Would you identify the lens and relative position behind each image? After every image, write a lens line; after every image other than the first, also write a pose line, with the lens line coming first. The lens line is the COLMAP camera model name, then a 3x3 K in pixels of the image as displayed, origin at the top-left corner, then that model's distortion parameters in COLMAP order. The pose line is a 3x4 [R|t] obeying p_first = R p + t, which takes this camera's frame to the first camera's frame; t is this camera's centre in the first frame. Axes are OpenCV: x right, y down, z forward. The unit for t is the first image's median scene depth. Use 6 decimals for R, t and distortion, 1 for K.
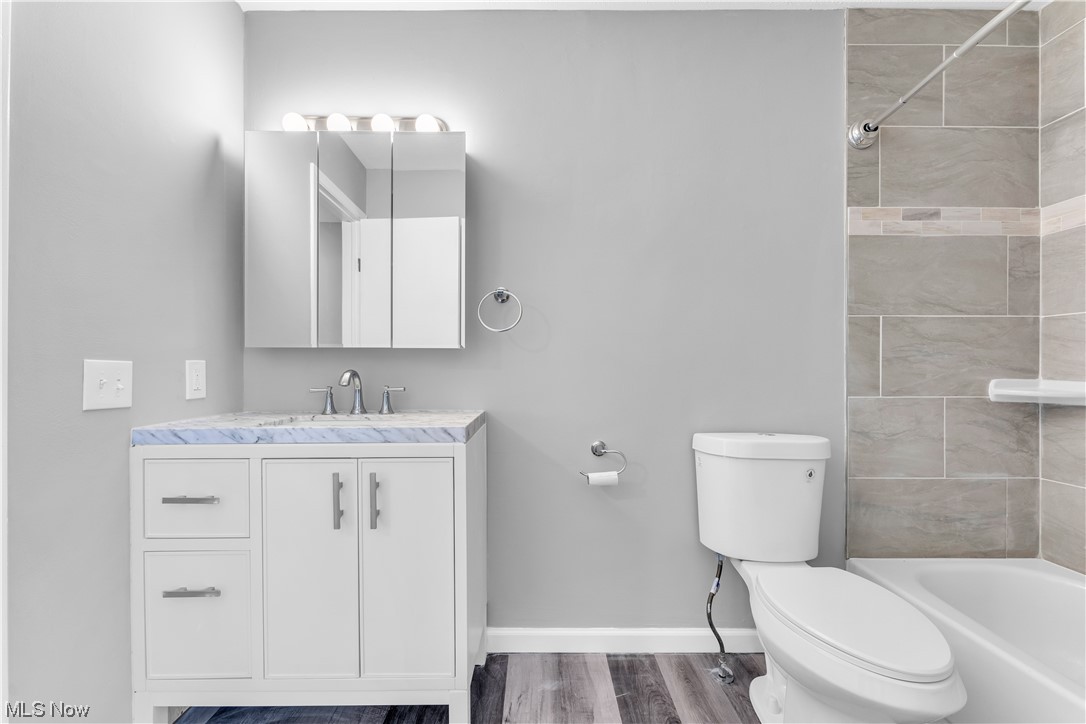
lens RADIAL K [[439.1, 0, 537.3], [0, 439.1, 368.6], [0, 0, 1]] dist [0.004137, 0.000063]
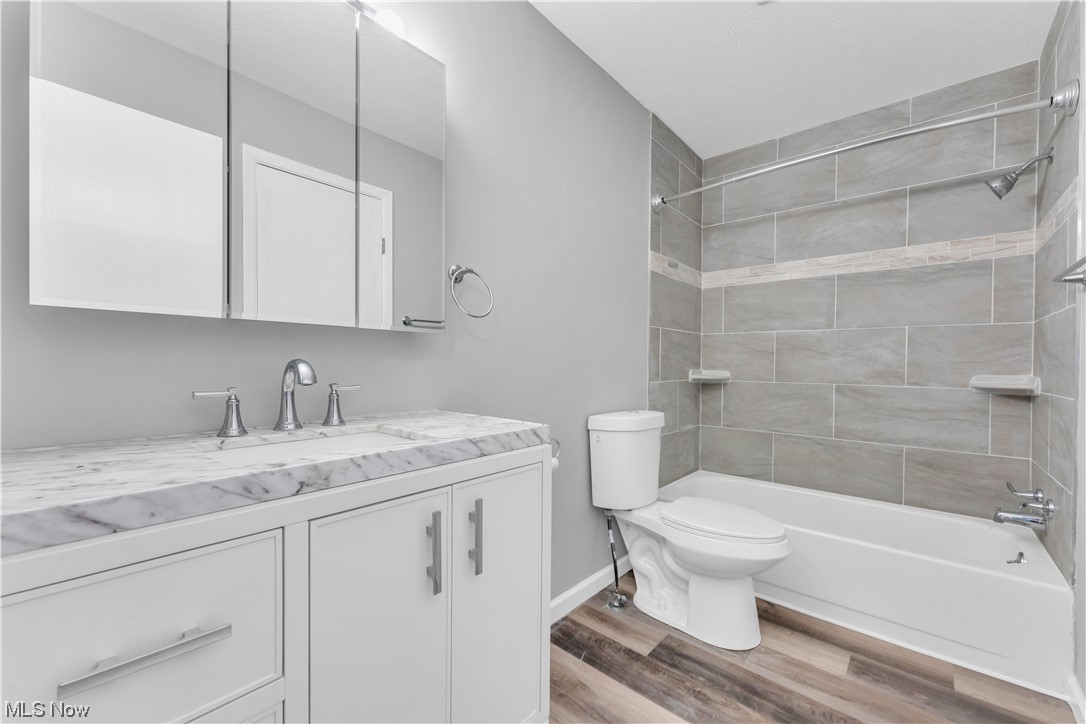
lens RADIAL K [[439.1, 0, 537.3], [0, 439.1, 368.6], [0, 0, 1]] dist [0.004137, 0.000063]
pose [[0.668620, -0.003719, 0.743595, -0.640741], [-0.006798, 0.999915, 0.011113, 0.005972], [-0.743573, -0.012486, 0.668538, 0.322897]]
